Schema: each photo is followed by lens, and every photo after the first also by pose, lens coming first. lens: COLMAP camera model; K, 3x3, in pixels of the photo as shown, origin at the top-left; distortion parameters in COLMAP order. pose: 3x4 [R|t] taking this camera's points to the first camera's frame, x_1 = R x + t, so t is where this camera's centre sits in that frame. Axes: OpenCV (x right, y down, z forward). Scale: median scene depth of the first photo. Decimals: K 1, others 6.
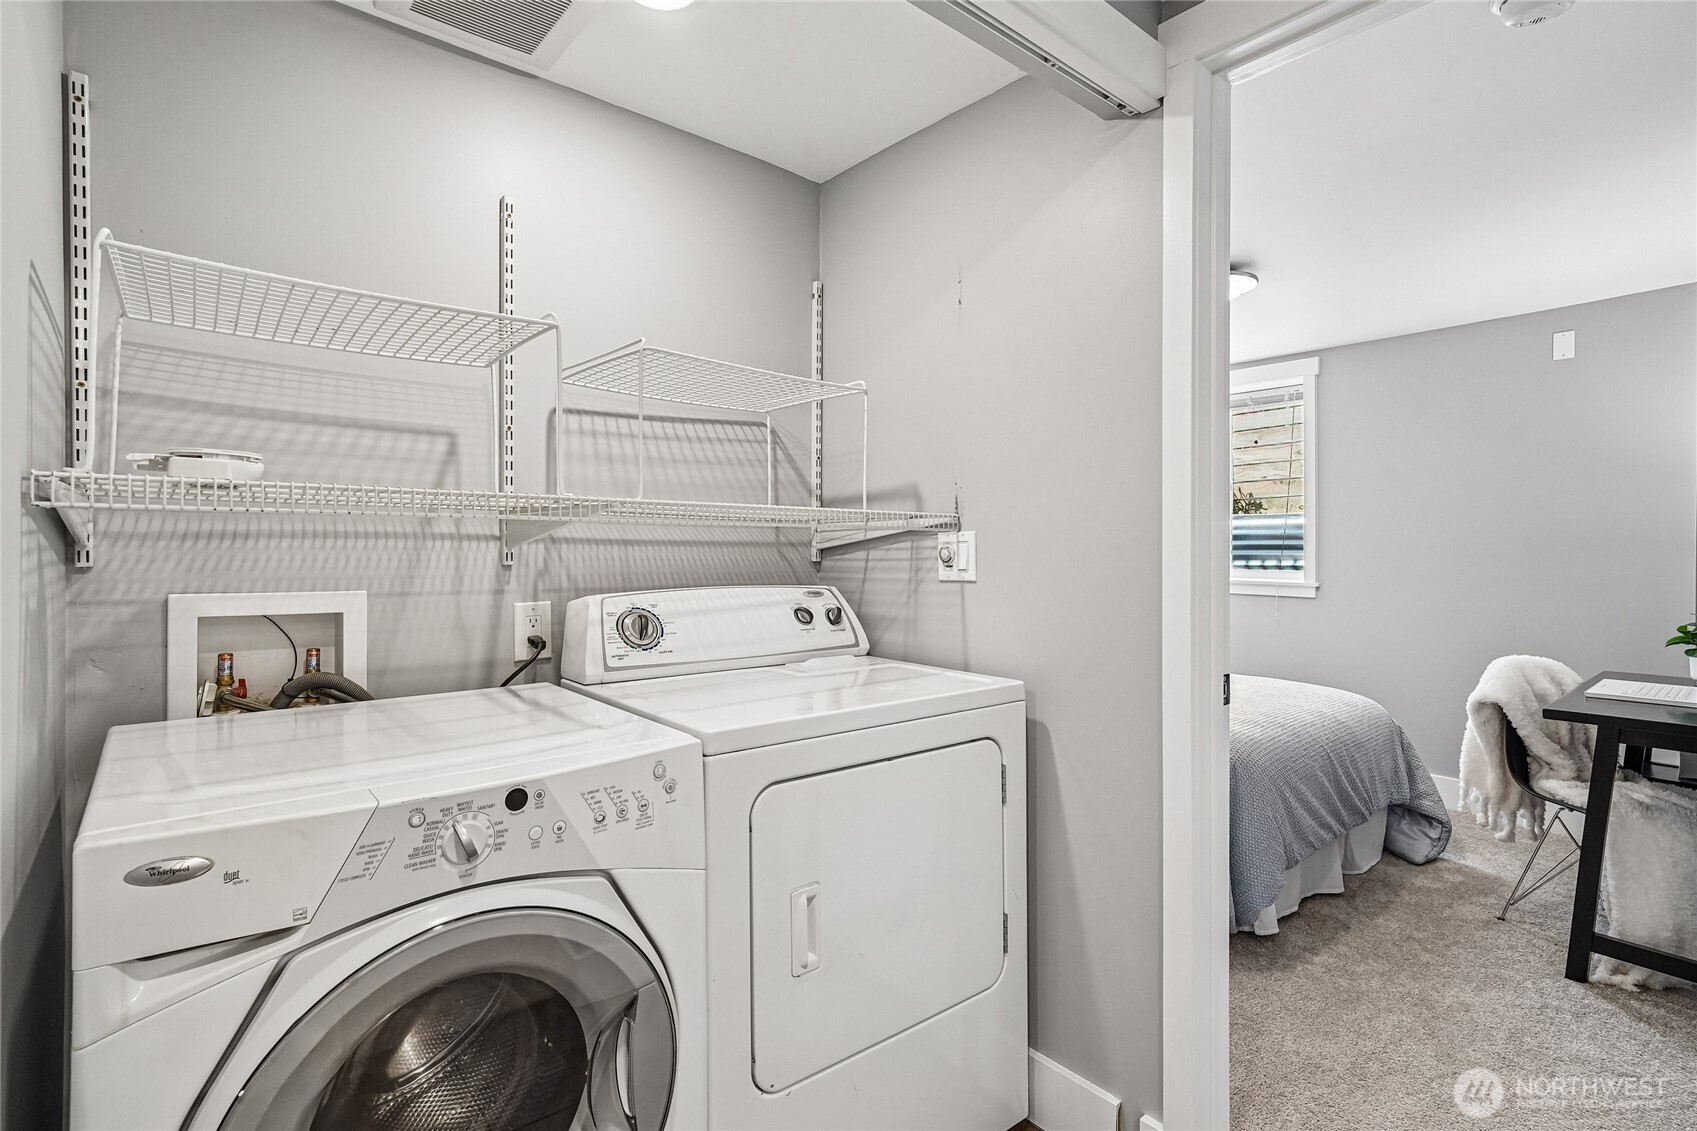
lens RADIAL K [[827.7, 0, 881.3], [0, 827.7, 556.6], [0, 0, 1]] dist [-0.002493, 0.011275]
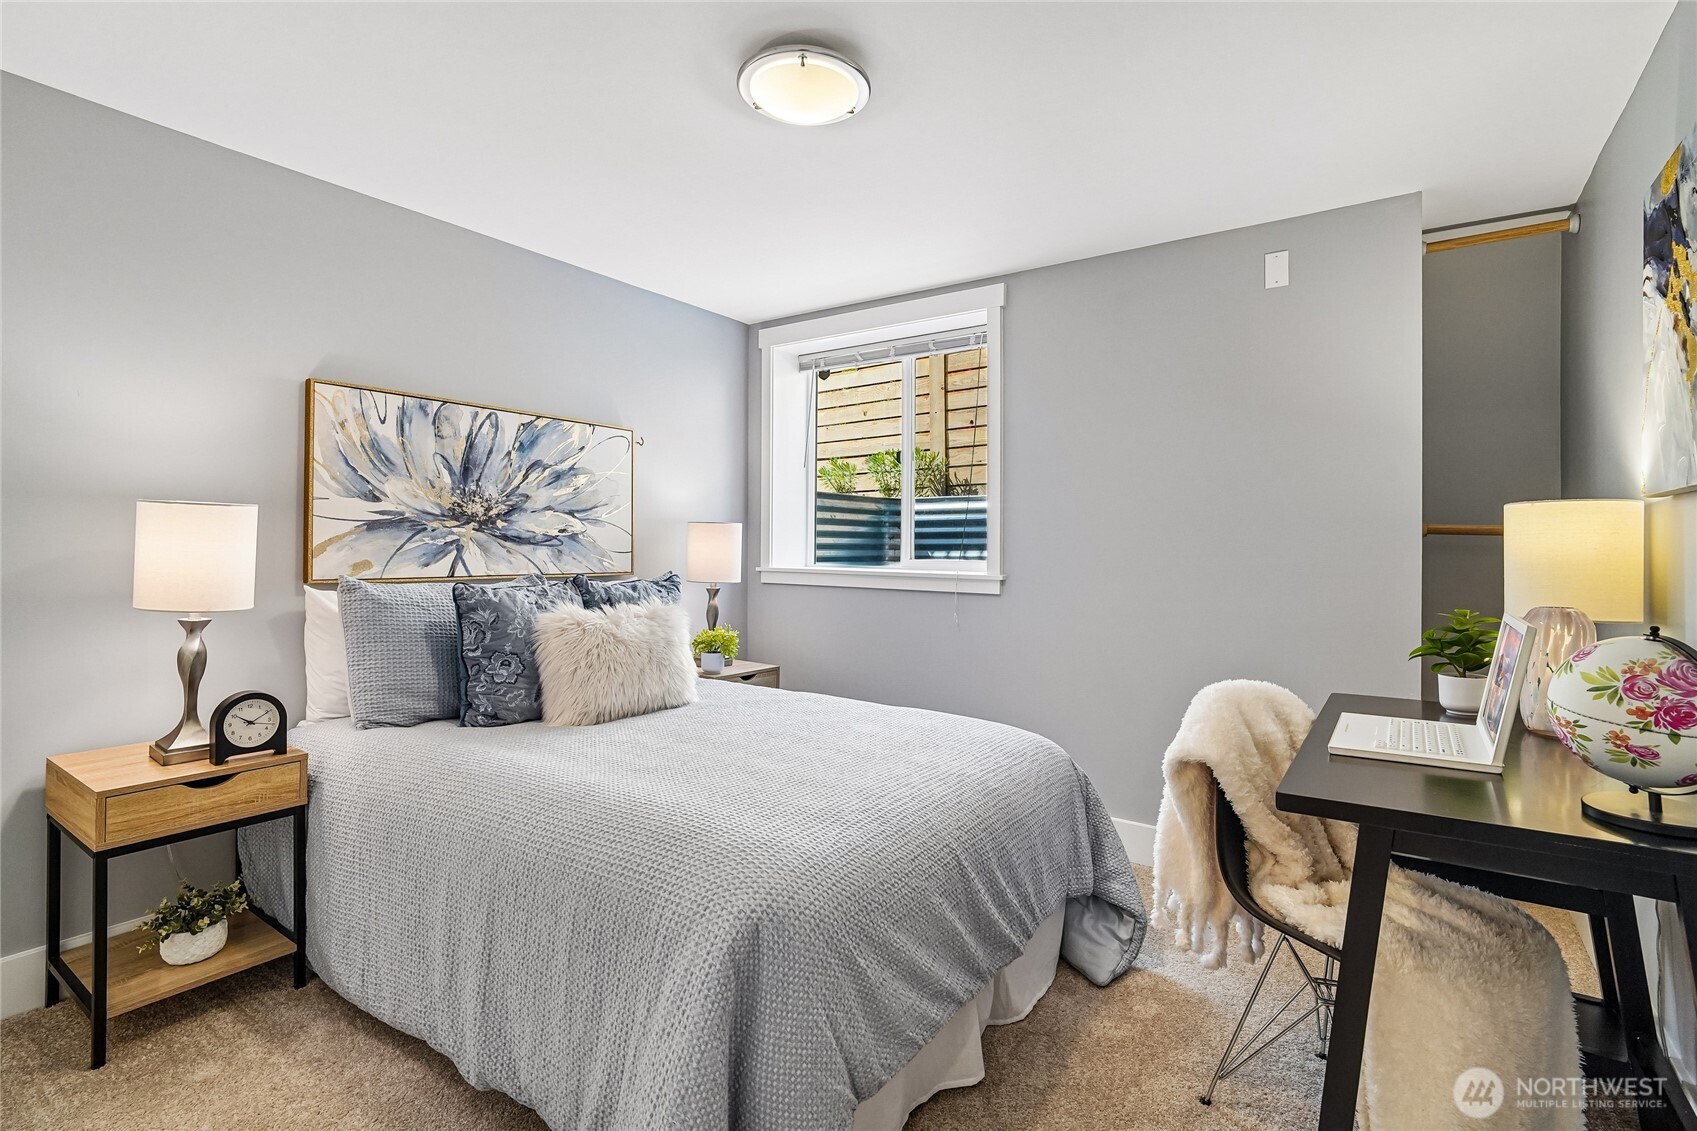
lens RADIAL K [[818.0, 0, 852.4], [0, 818.0, 550.7], [0, 0, 1]] dist [-0.010520, -0.000305]
pose [[0.973051, 0.006174, 0.230508, 0.327762], [-0.004616, 0.999963, -0.007301, 0.023315], [-0.230545, 0.006040, 0.973043, 0.443827]]
